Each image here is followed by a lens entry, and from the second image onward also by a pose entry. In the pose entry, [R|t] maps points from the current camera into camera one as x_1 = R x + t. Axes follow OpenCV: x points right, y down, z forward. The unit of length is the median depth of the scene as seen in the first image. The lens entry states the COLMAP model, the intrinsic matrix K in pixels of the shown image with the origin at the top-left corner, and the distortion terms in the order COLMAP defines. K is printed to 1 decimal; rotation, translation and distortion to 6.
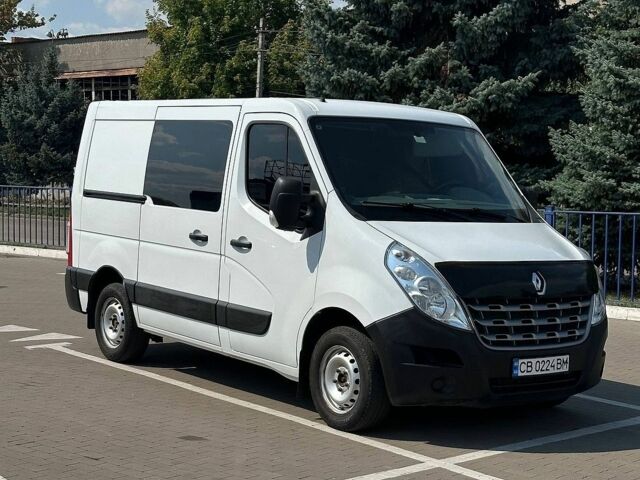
lens RADIAL K [[1164.3, 0, 320.0], [0, 1164.3, 240.0], [0, 0, 1]] dist [0.204040, -0.056871]
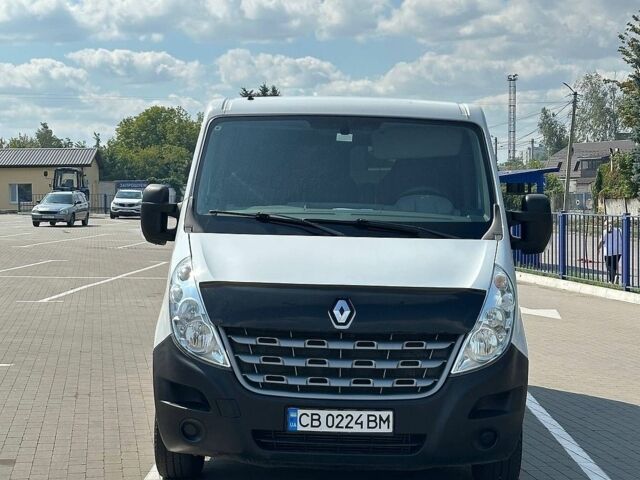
lens RADIAL K [[1164.3, 0, 320.0], [0, 1164.3, 240.0], [0, 0, 1]] dist [0.204040, -0.056871]
pose [[0.779846, 0.001786, -0.625969, 0.665491], [-0.019115, 0.999598, -0.020962, 0.004578], [0.625680, 0.028313, 0.779566, 0.393507]]
